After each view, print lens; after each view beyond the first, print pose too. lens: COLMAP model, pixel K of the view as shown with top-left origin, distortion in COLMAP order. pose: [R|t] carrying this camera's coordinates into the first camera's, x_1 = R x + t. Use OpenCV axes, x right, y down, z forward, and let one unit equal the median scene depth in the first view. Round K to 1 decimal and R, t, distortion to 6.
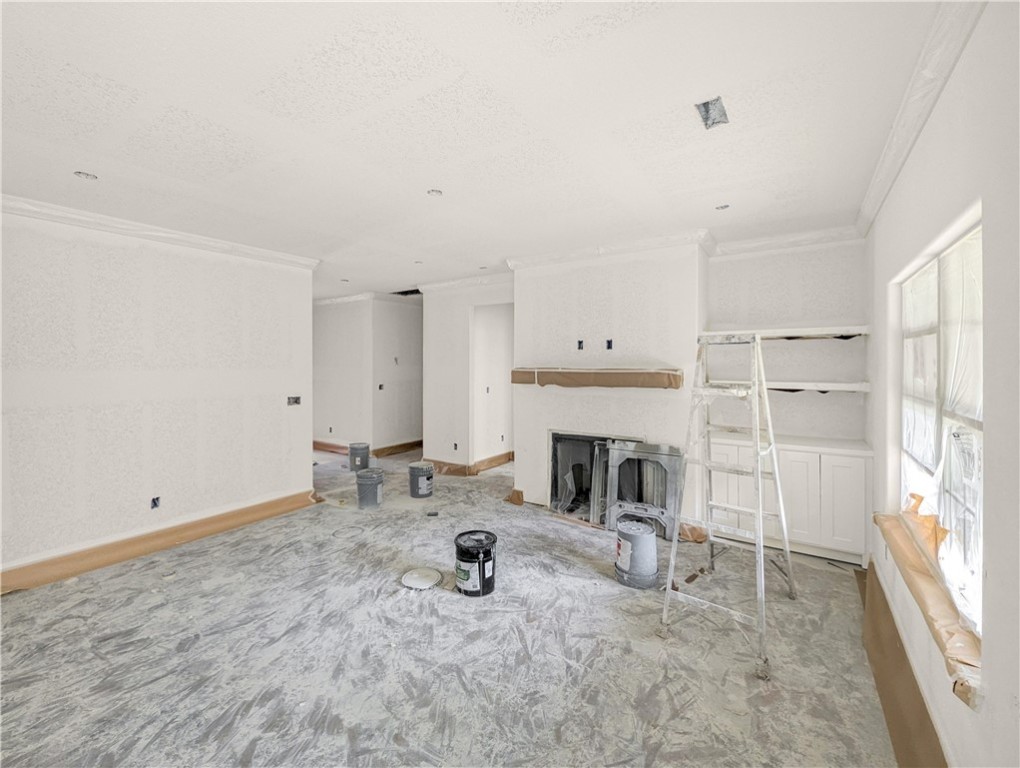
lens RADIAL K [[434.7, 0, 501.9], [0, 434.7, 363.6], [0, 0, 1]] dist [0.006035, -0.002261]
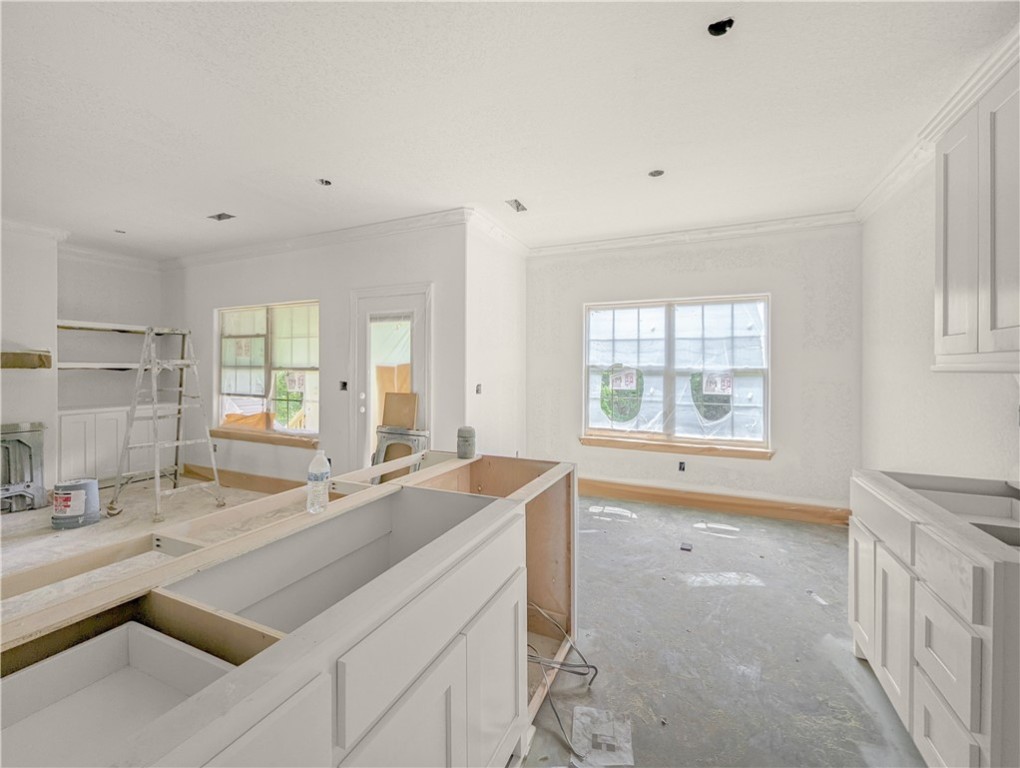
lens RADIAL K [[434.7, 0, 504.1], [0, 434.7, 366.3], [0, 0, 1]] dist [0.006035, -0.002261]
pose [[-0.158800, 0.004652, 0.987300, -0.891997], [-0.003100, 0.999982, -0.005210, 0.055426], [-0.987306, -0.003888, -0.158783, 0.029892]]
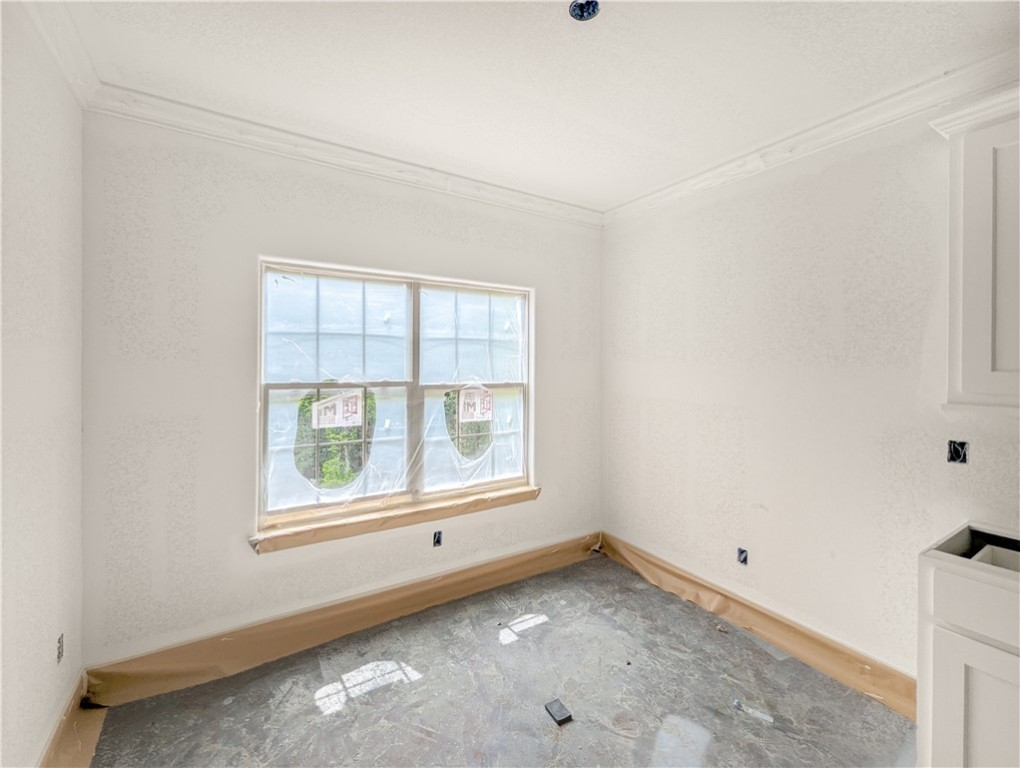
lens RADIAL K [[434.7, 0, 510.2], [0, 434.7, 362.0], [0, 0, 1]] dist [0.006035, -0.002261]
pose [[-0.913125, -0.004707, 0.407652, -0.242422], [-0.004985, 0.999988, 0.000379, 0.010976], [-0.407648, -0.001686, -0.913137, 0.008976]]
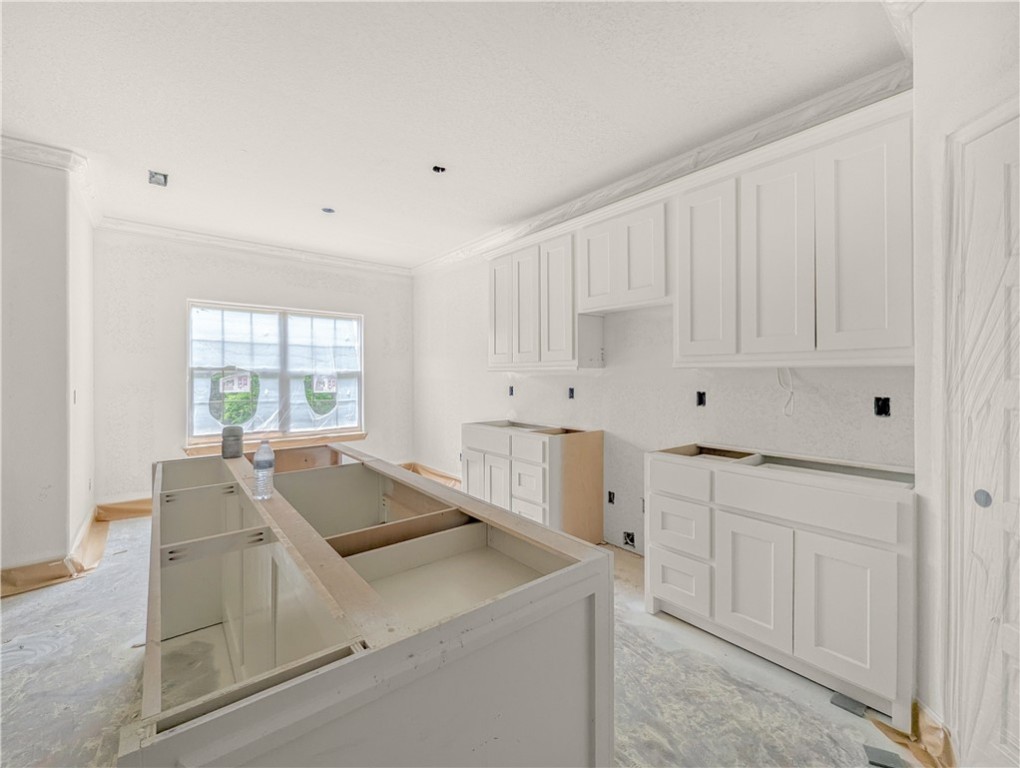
lens RADIAL K [[434.7, 0, 512.0], [0, 434.7, 375.2], [0, 0, 1]] dist [0.006035, -0.002261]
pose [[-0.956279, 0.002491, 0.292445, -0.826340], [0.002205, 0.999997, -0.001309, 0.068709], [-0.292447, -0.000607, -0.956282, 0.444593]]
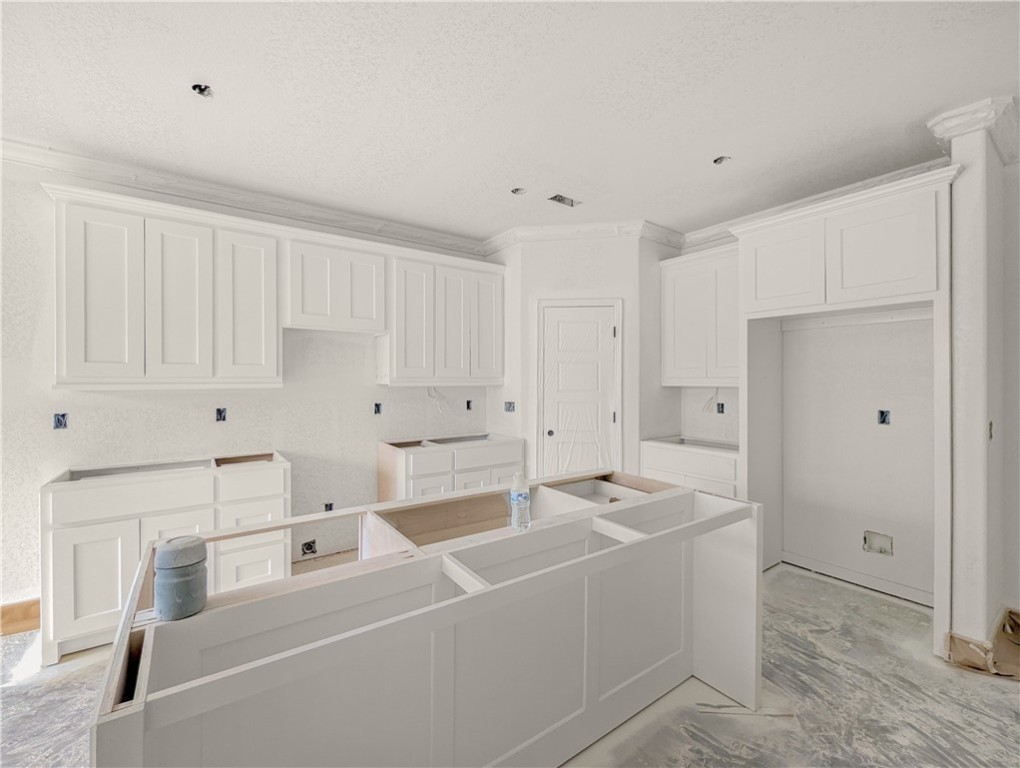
lens RADIAL K [[434.7, 0, 502.1], [0, 434.7, 382.5], [0, 0, 1]] dist [0.006035, -0.002261]
pose [[-0.352095, 0.001879, -0.935963, -0.103552], [0.004069, 0.999992, 0.000476, 0.050063], [0.935956, -0.003641, -0.352099, 0.250719]]
